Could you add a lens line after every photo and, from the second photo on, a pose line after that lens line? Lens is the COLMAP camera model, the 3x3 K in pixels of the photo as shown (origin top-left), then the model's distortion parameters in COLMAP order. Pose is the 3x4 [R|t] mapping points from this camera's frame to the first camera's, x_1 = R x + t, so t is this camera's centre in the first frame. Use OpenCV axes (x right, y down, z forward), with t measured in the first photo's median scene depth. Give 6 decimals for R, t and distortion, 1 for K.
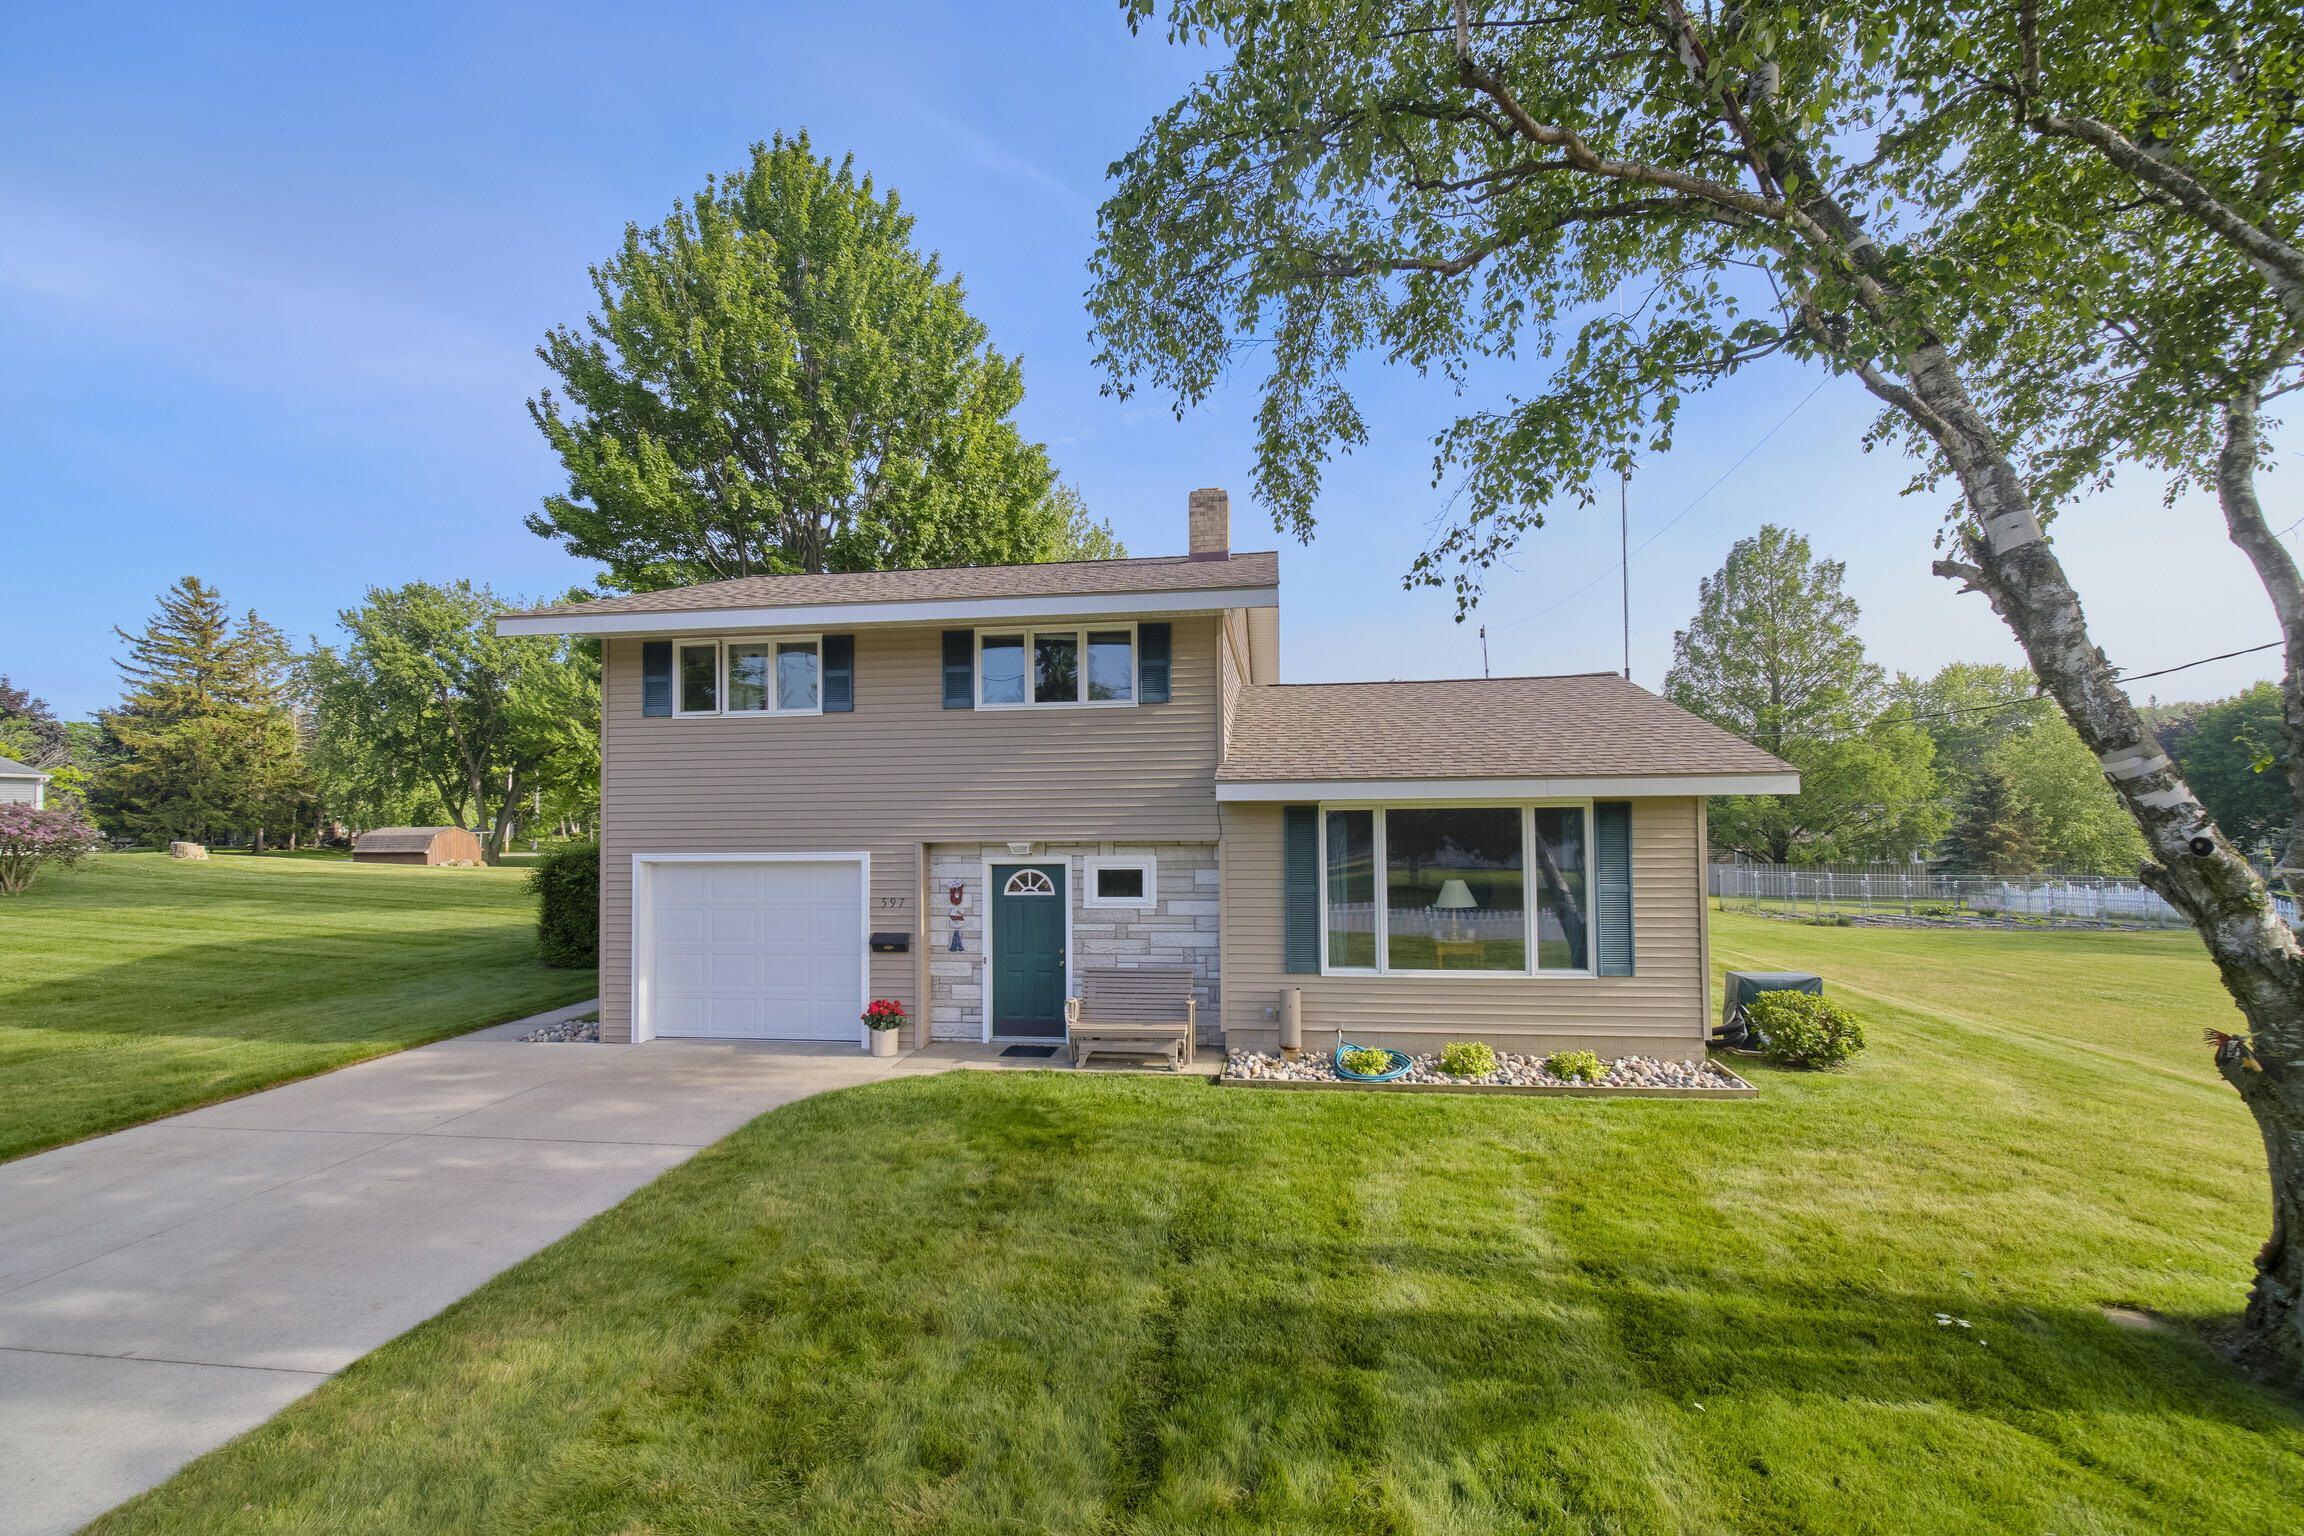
lens RADIAL K [[926.1, 0, 1151.7], [0, 926.1, 795.2], [0, 0, 1]] dist [-0.002985, -0.000362]
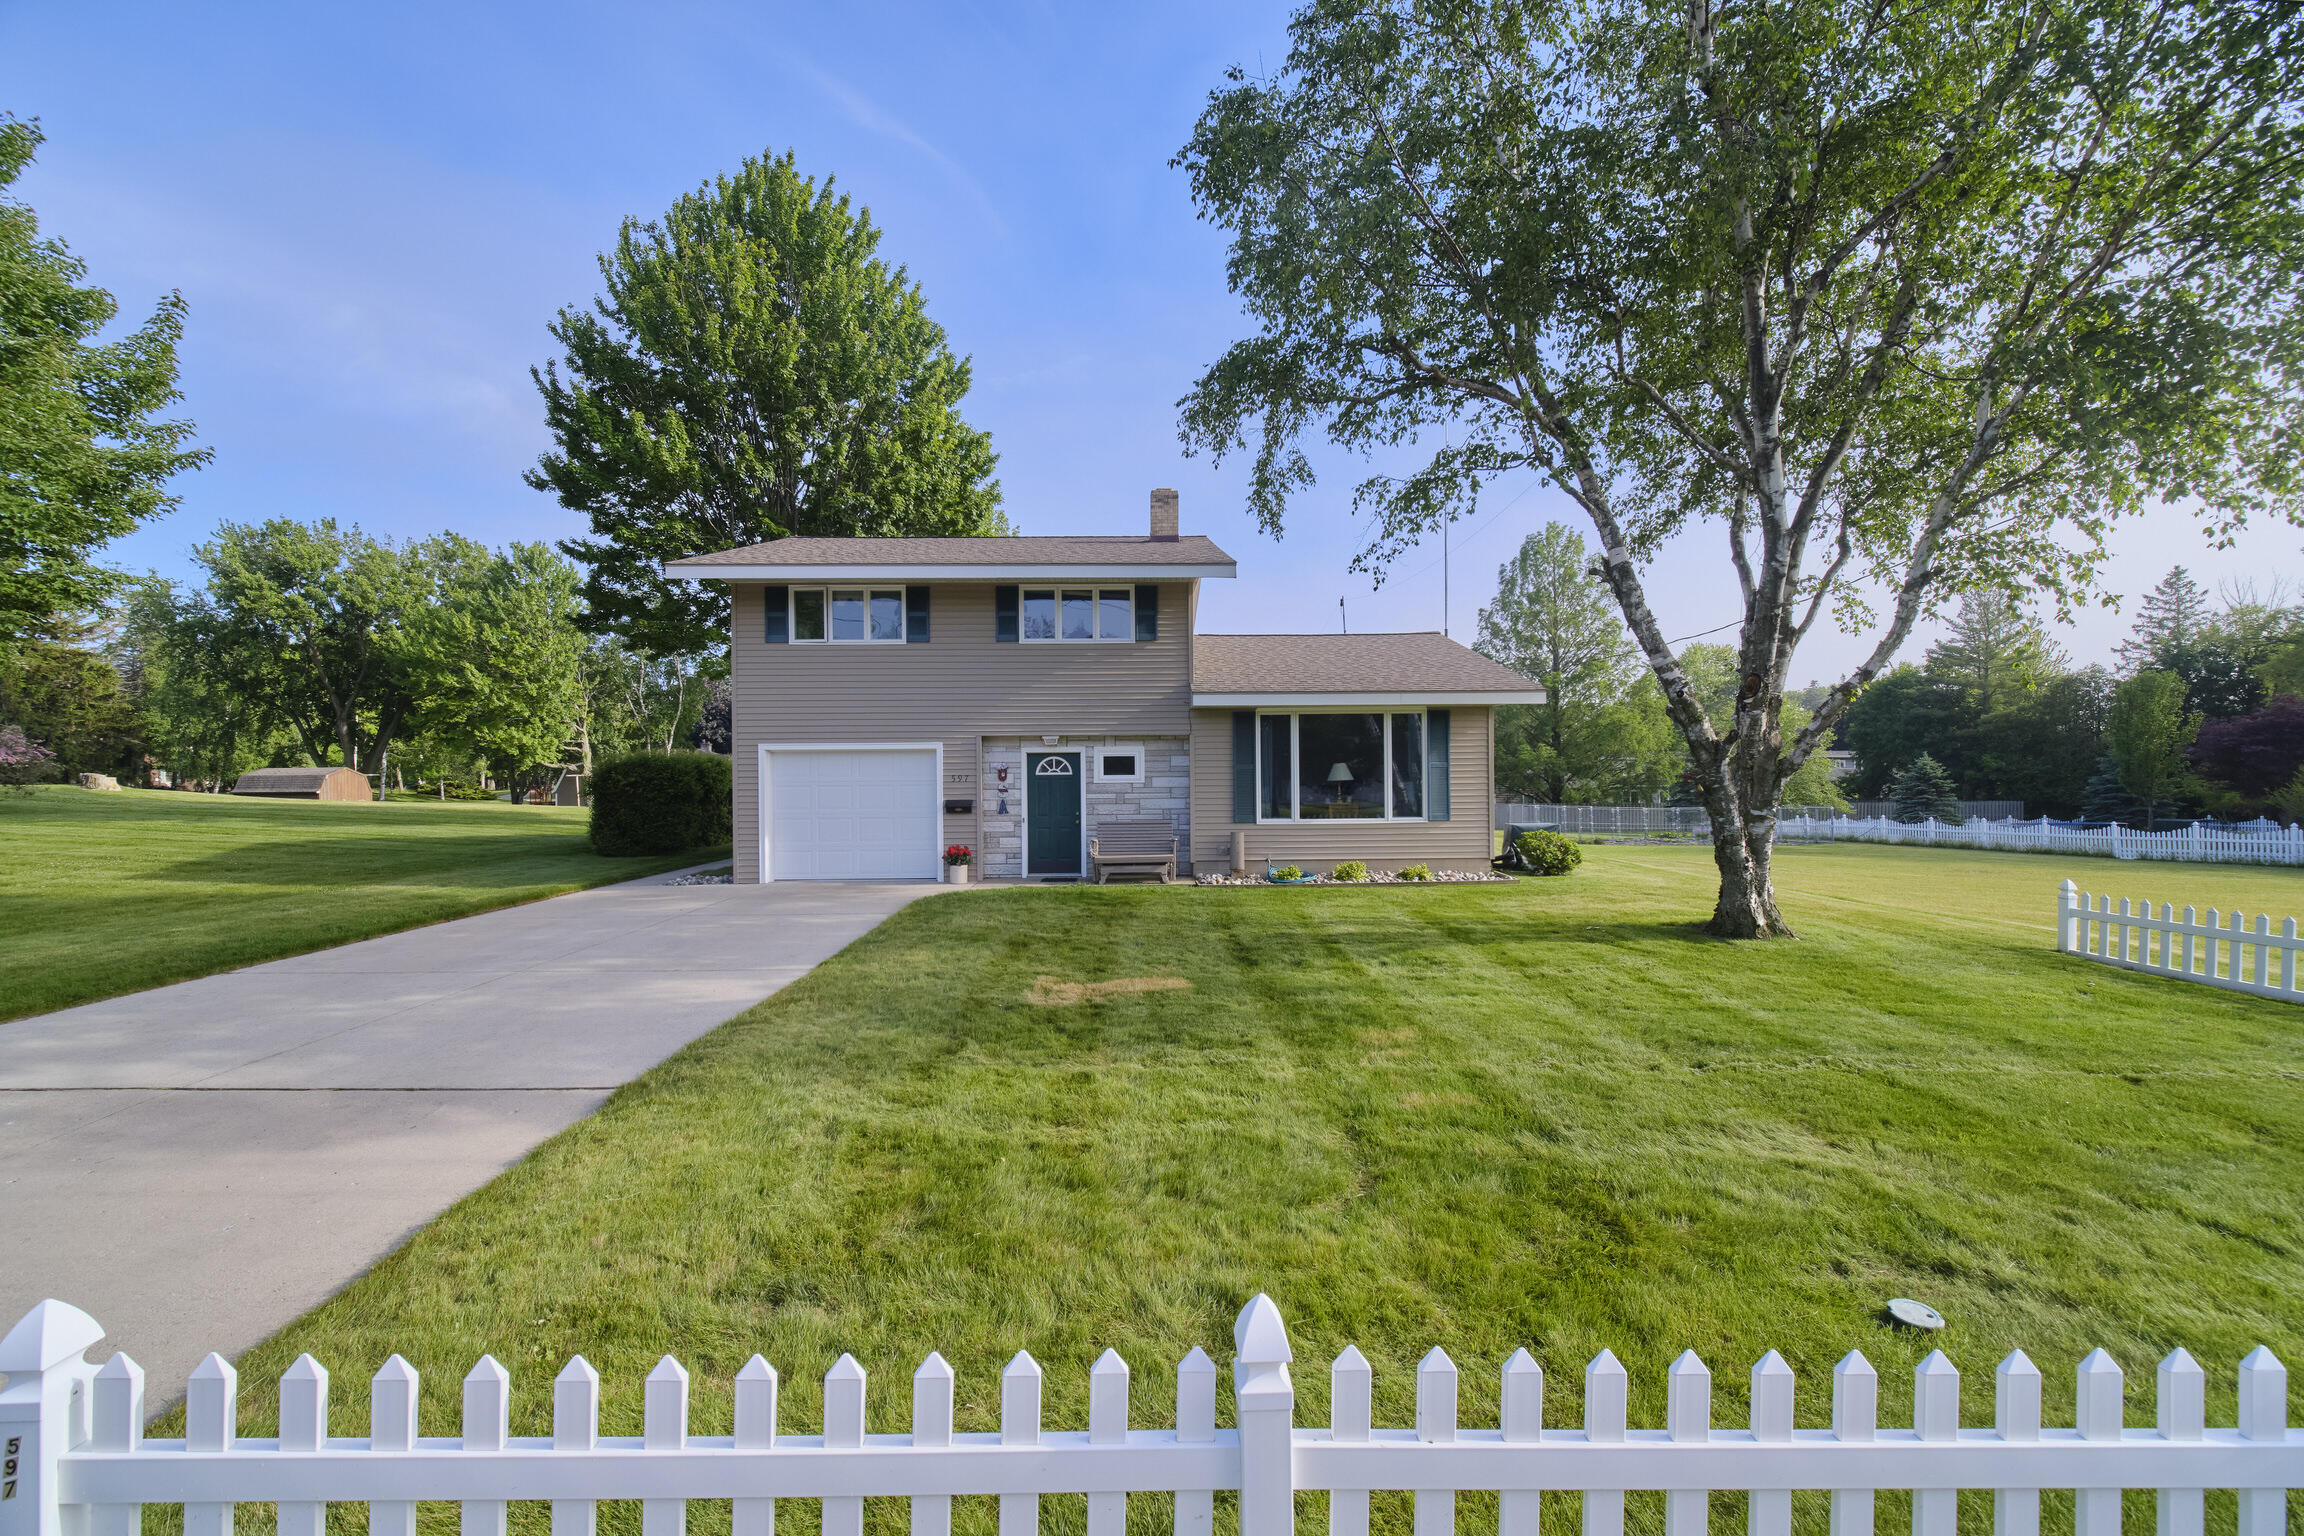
lens RADIAL K [[920.6, 0, 1134.6], [0, 920.6, 790.5], [0, 0, 1]] dist [-0.001075, -0.000128]
pose [[0.987448, -0.000735, 0.157944, -0.137527], [-0.004110, 0.999531, 0.030350, 0.052222], [-0.157893, -0.030618, 0.986981, -0.247385]]
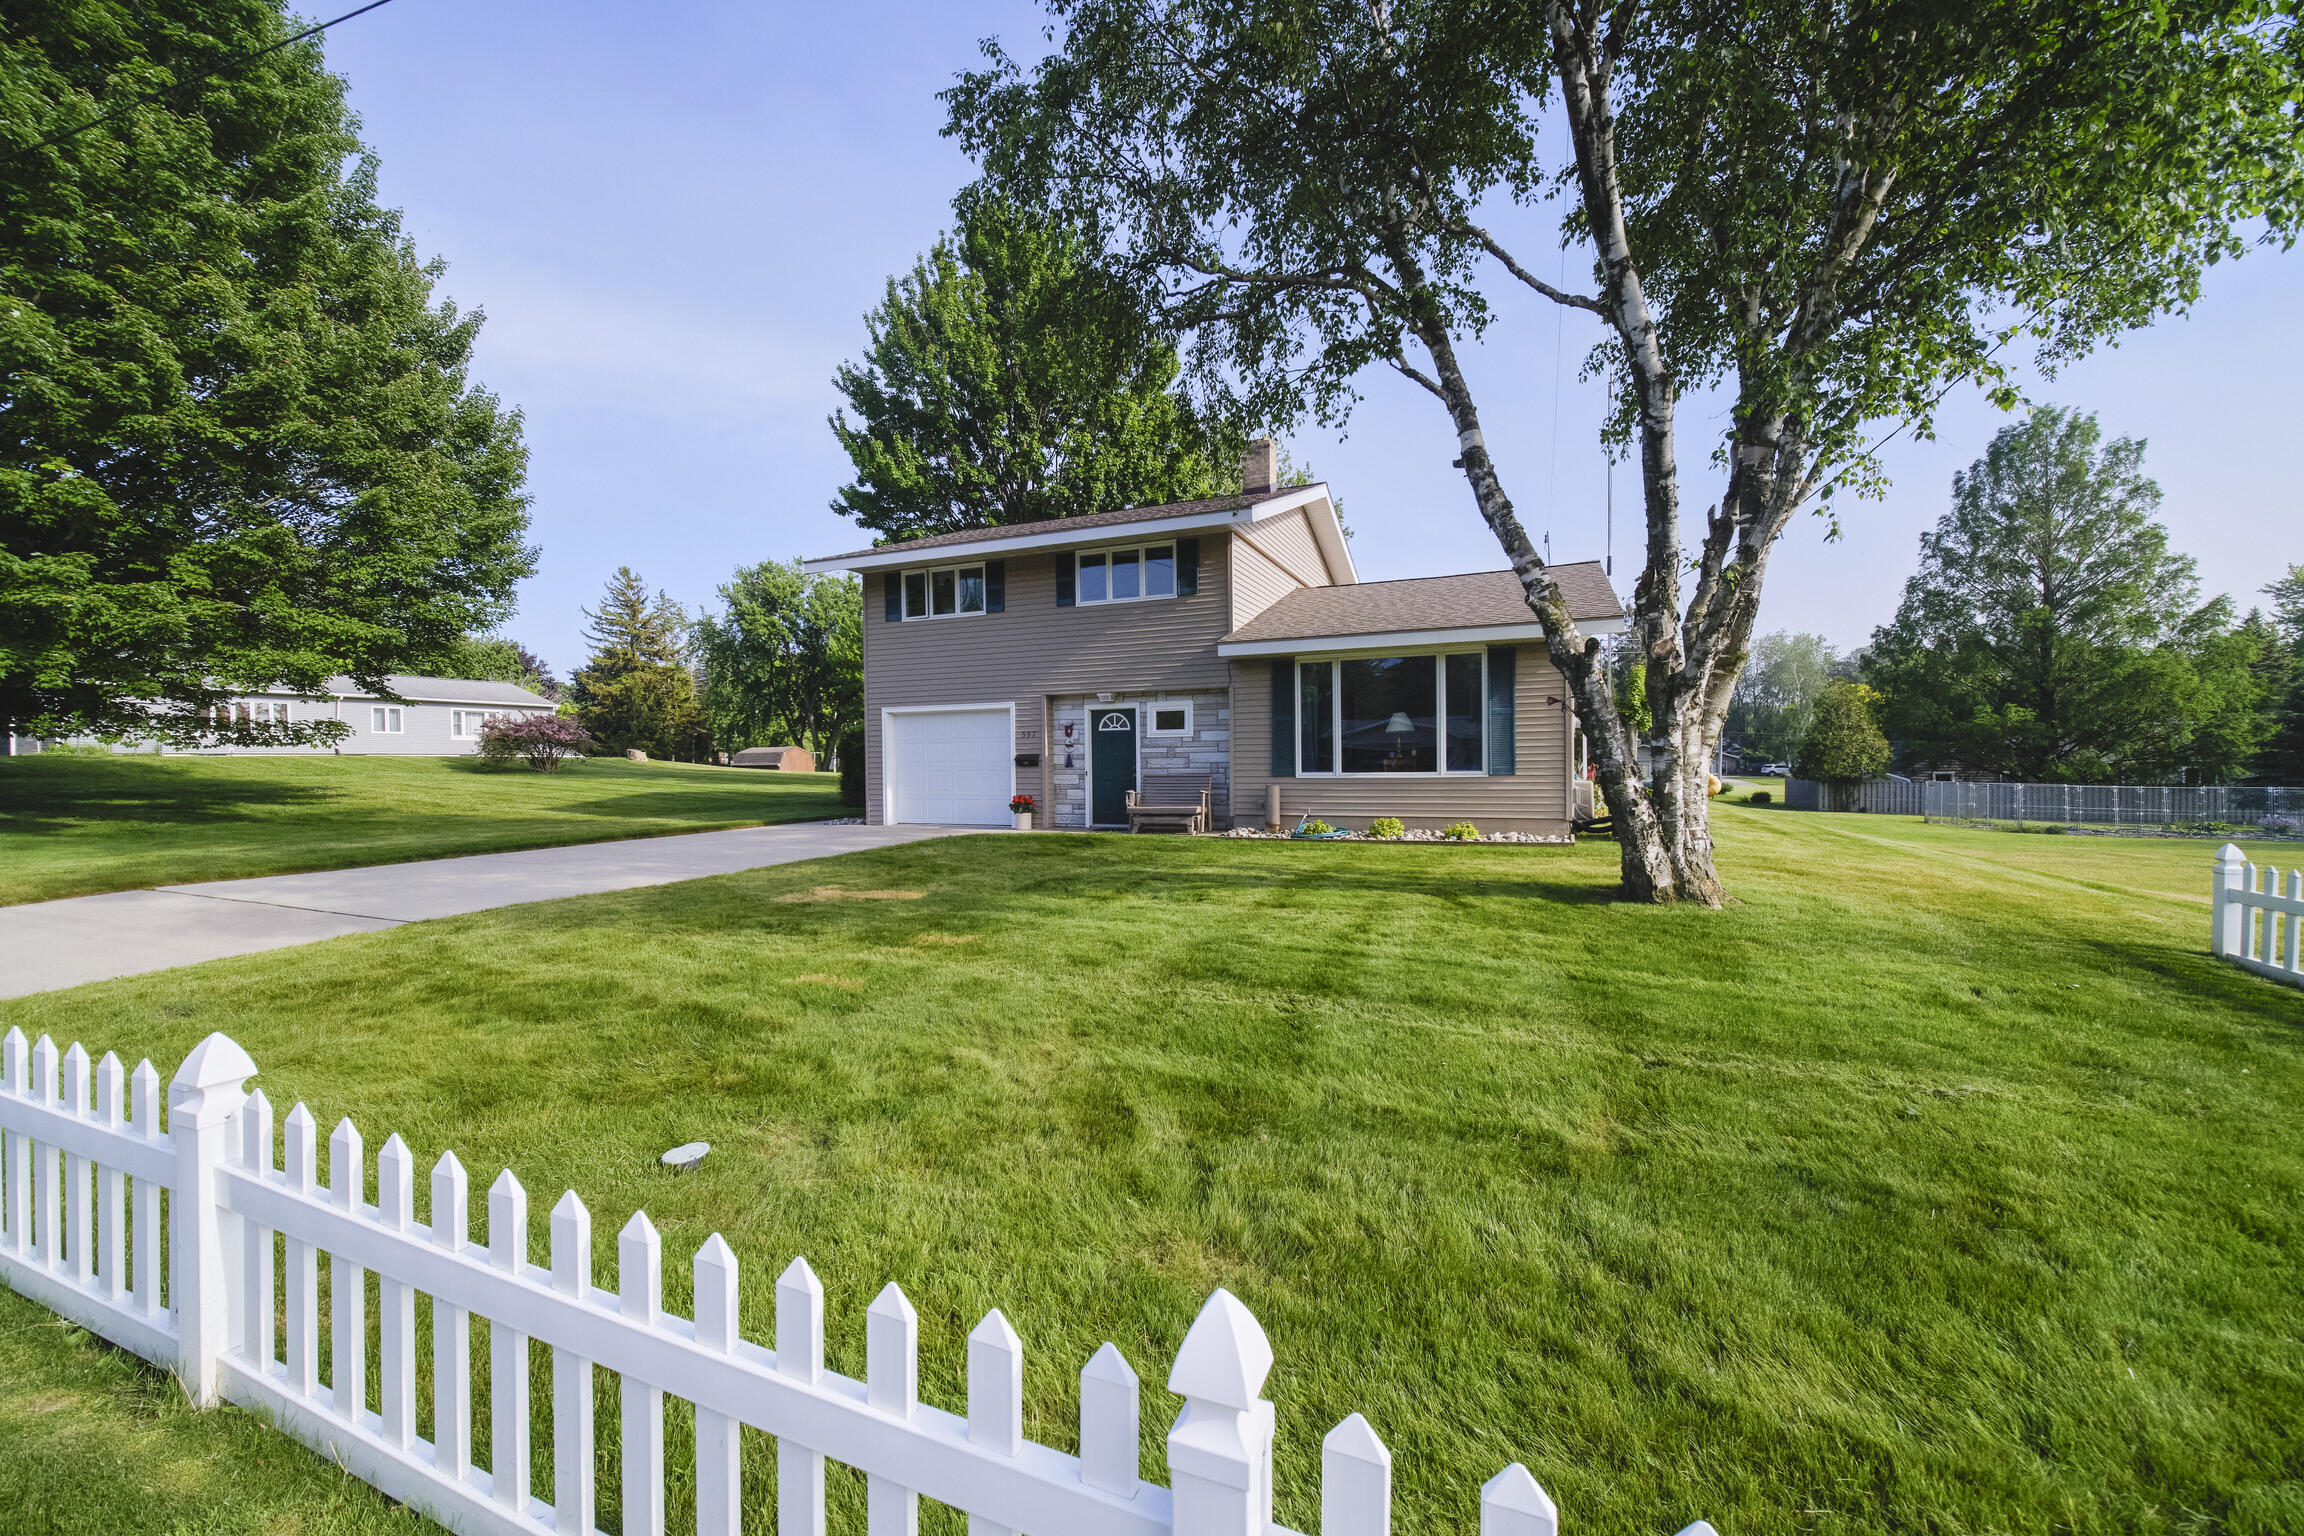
lens RADIAL K [[918.8, 0, 1161.6], [0, 918.8, 799.0], [0, 0, 1]] dist [-0.001863, -0.000232]
pose [[0.962889, 0.009491, -0.269730, 0.202546], [0.005737, 0.998436, 0.055612, 0.080547], [0.269836, -0.055096, 0.961329, -0.245398]]
